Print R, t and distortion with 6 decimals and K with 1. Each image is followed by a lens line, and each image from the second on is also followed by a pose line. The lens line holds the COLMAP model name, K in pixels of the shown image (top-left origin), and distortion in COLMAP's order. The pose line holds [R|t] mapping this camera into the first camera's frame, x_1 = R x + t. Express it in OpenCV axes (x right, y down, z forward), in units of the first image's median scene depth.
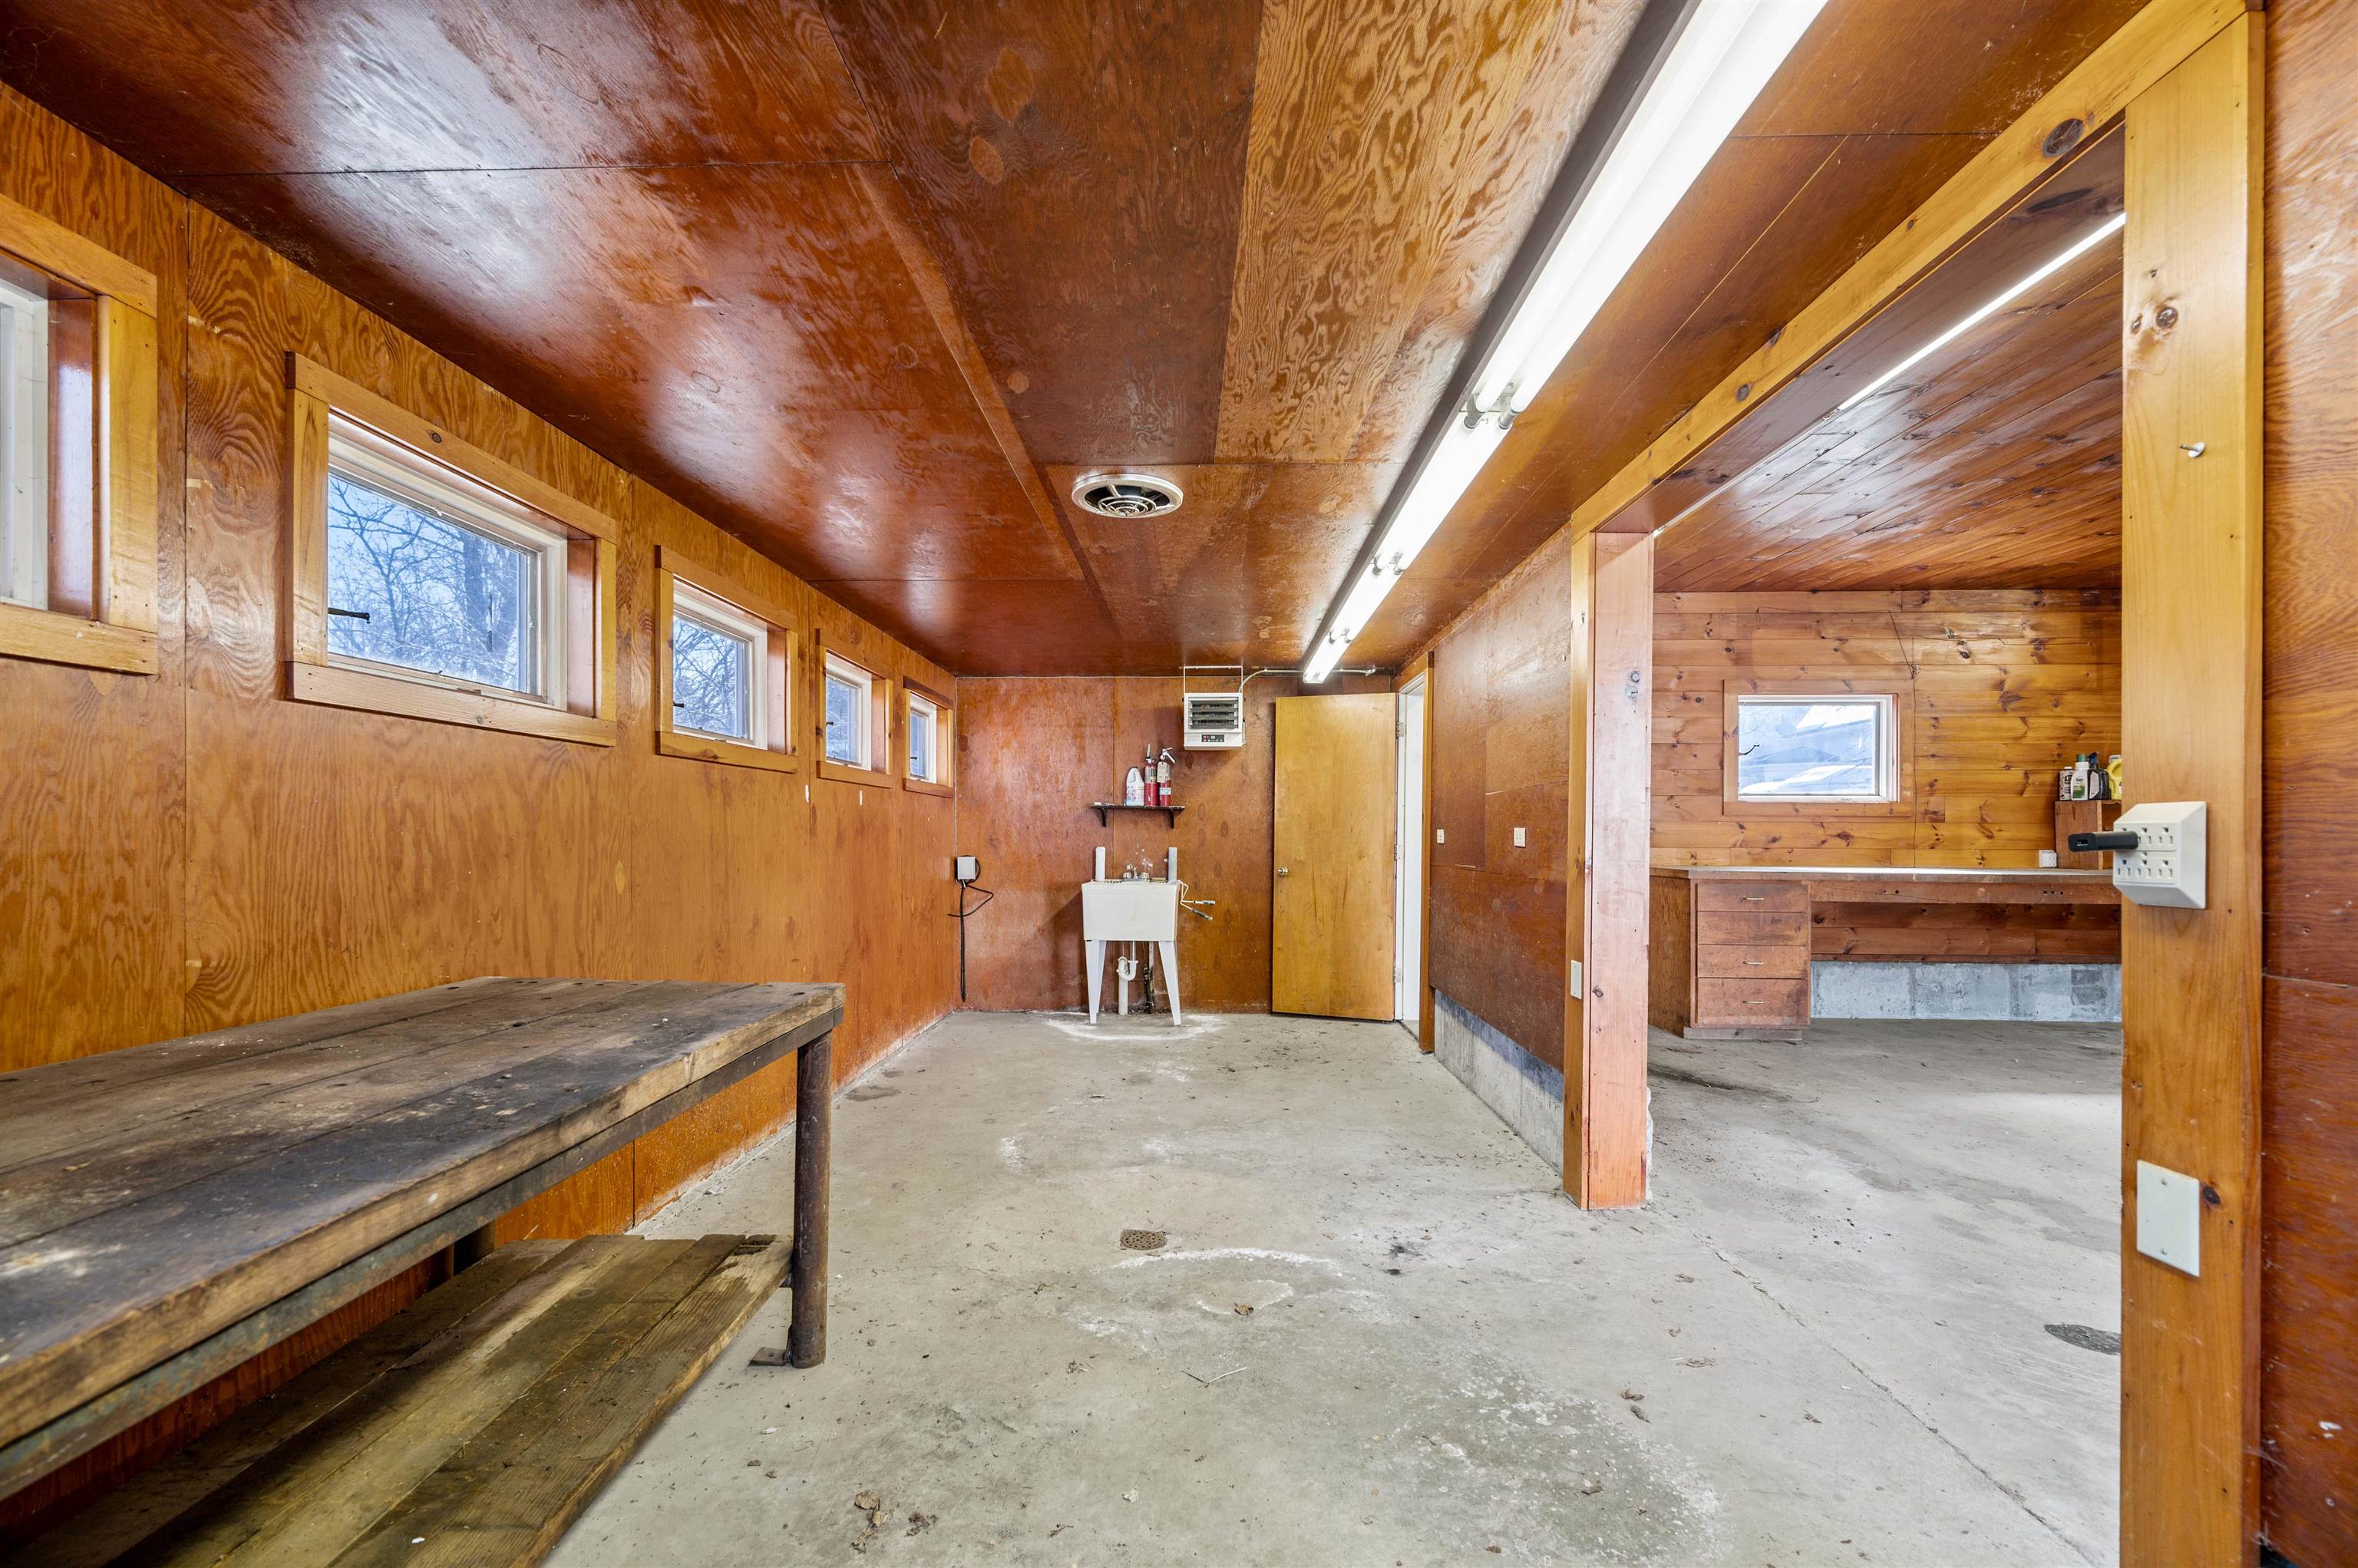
lens RADIAL K [[930.9, 0, 1182.7], [0, 930.9, 836.4], [0, 0, 1]] dist [0.001680, 0.000553]
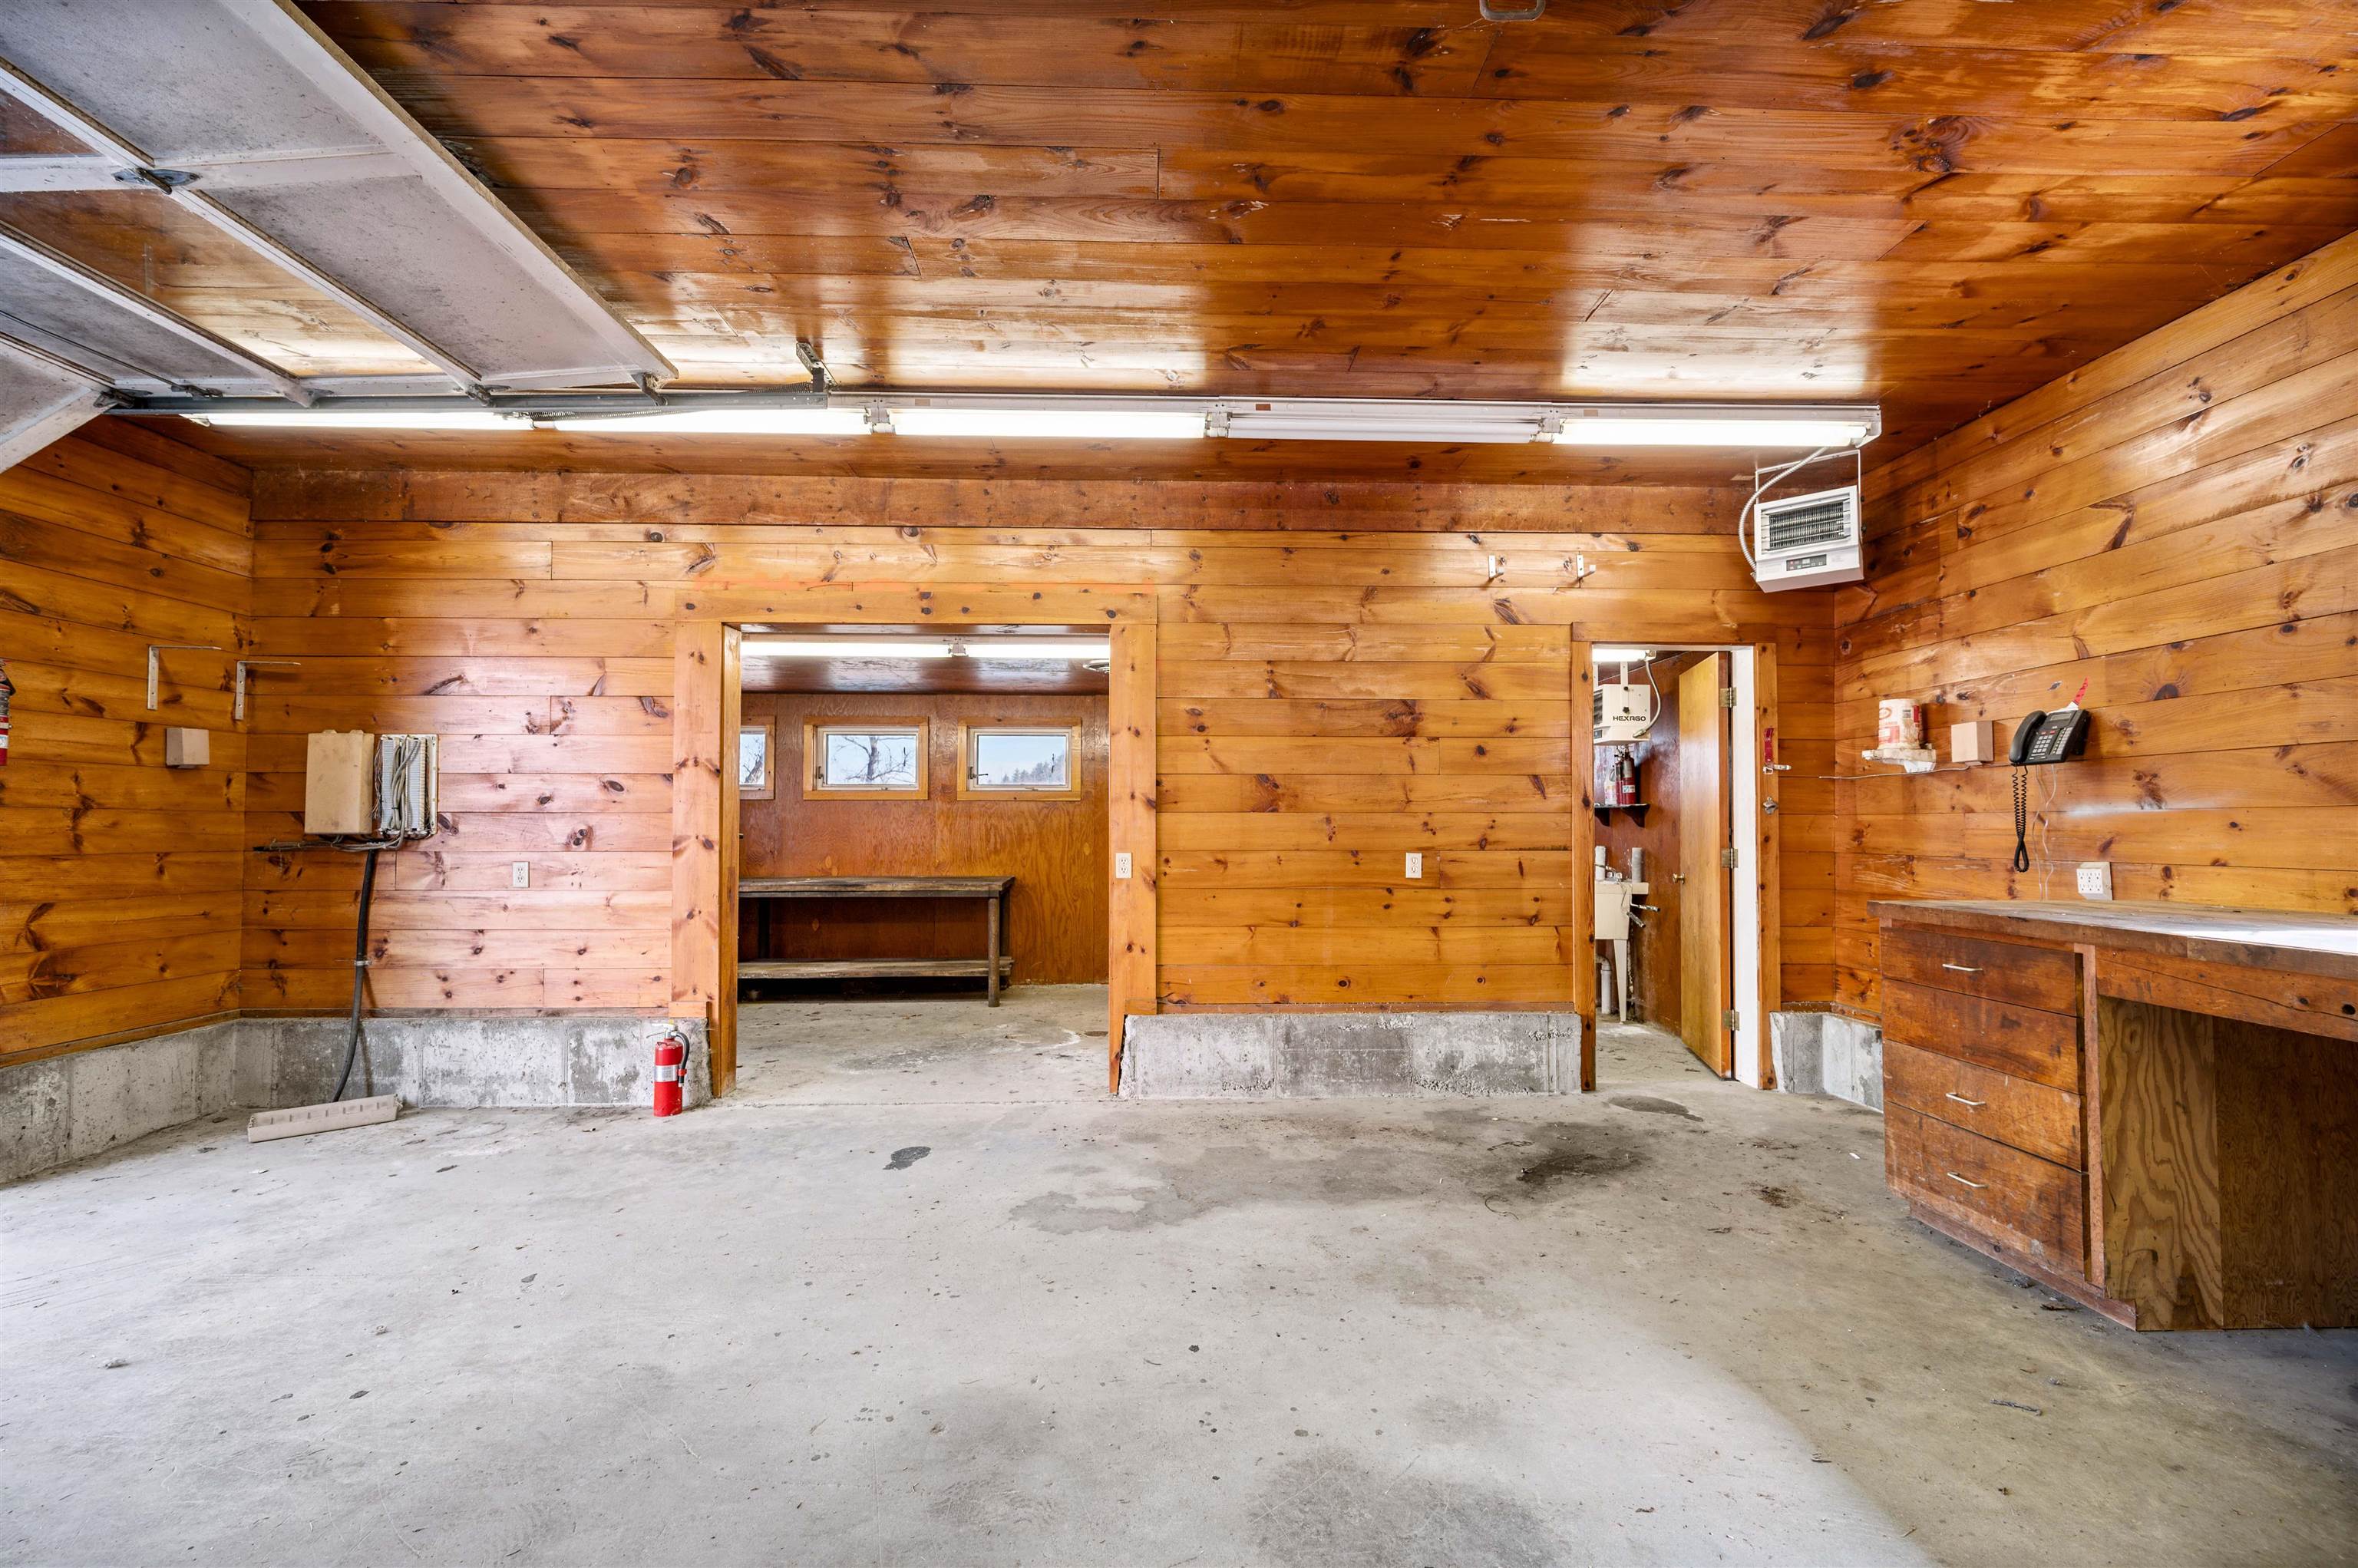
lens RADIAL K [[930.9, 0, 1182.1], [0, 930.9, 834.5], [0, 0, 1]] dist [0.001680, 0.000553]
pose [[0.077552, 0.002208, -0.996986, 0.928426], [-0.004458, 0.999988, 0.001867, -0.002316], [0.996978, 0.004300, 0.077561, 0.479247]]
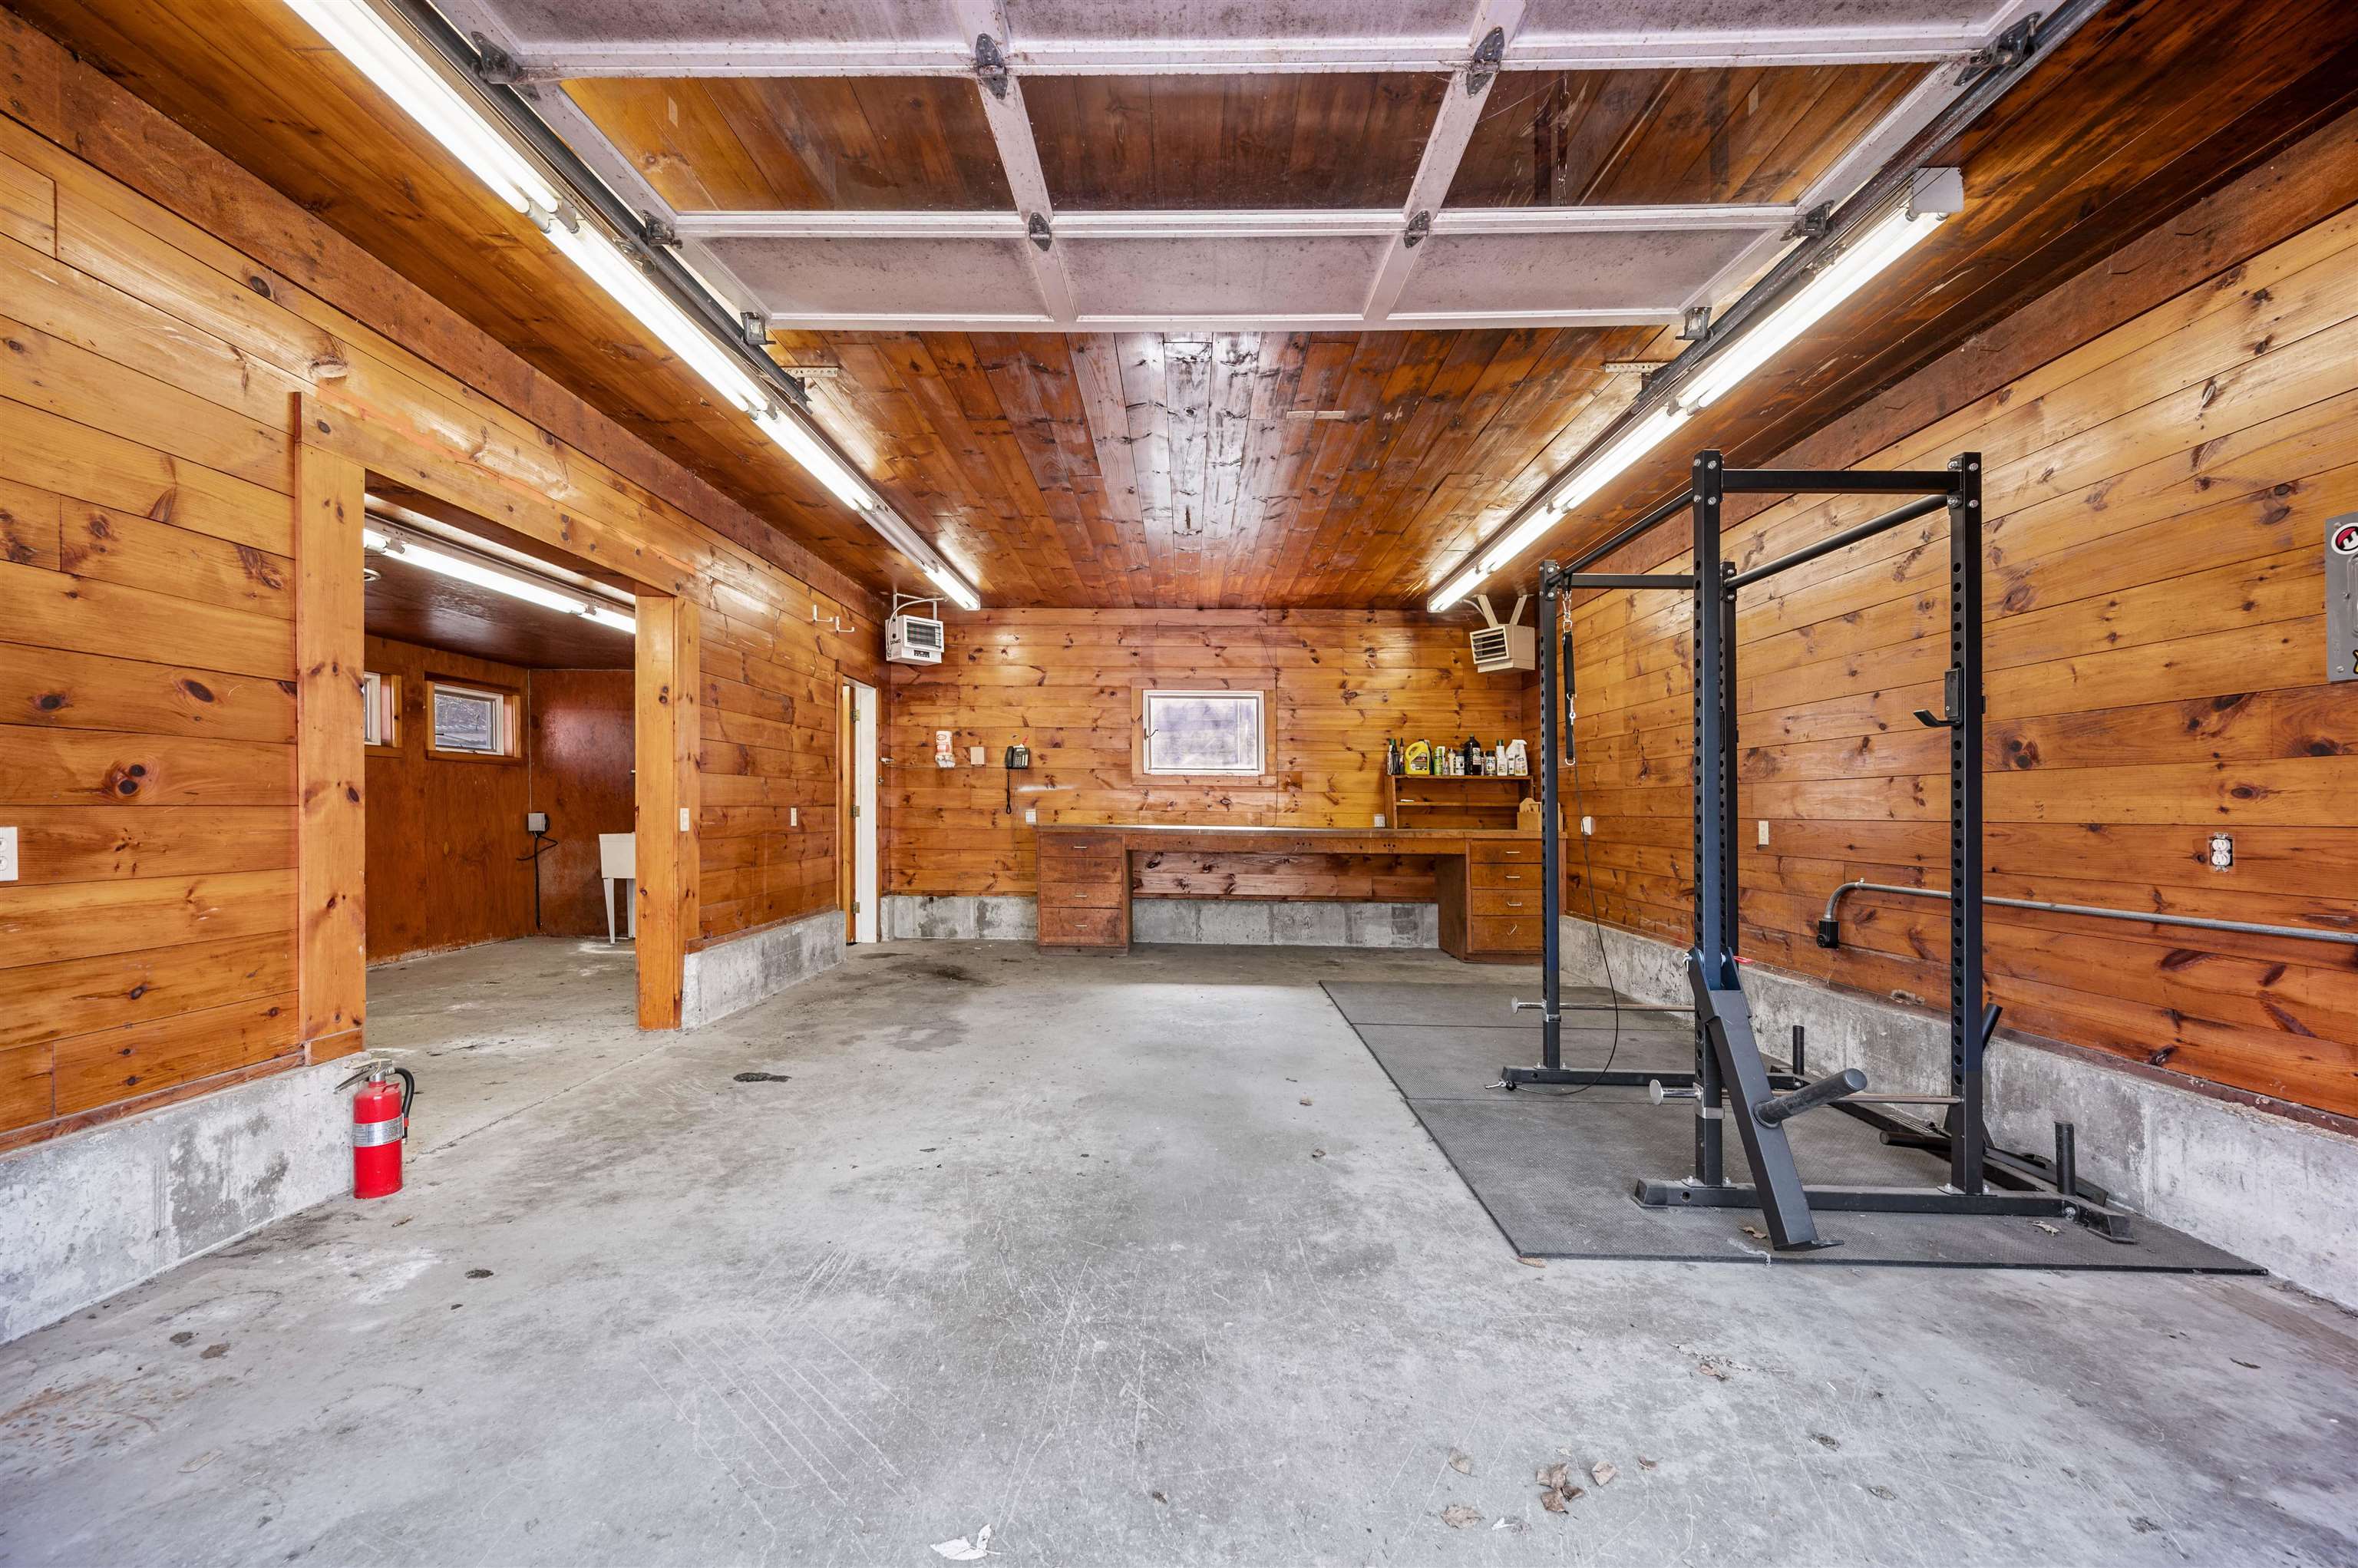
lens RADIAL K [[930.9, 0, 1152.4], [0, 930.9, 820.3], [0, 0, 1]] dist [0.001680, 0.000553]
pose [[0.999955, 0.006892, 0.006551, 0.611649], [-0.006960, 0.999922, 0.010388, 0.012656], [-0.006479, -0.010433, 0.999925, -0.274969]]
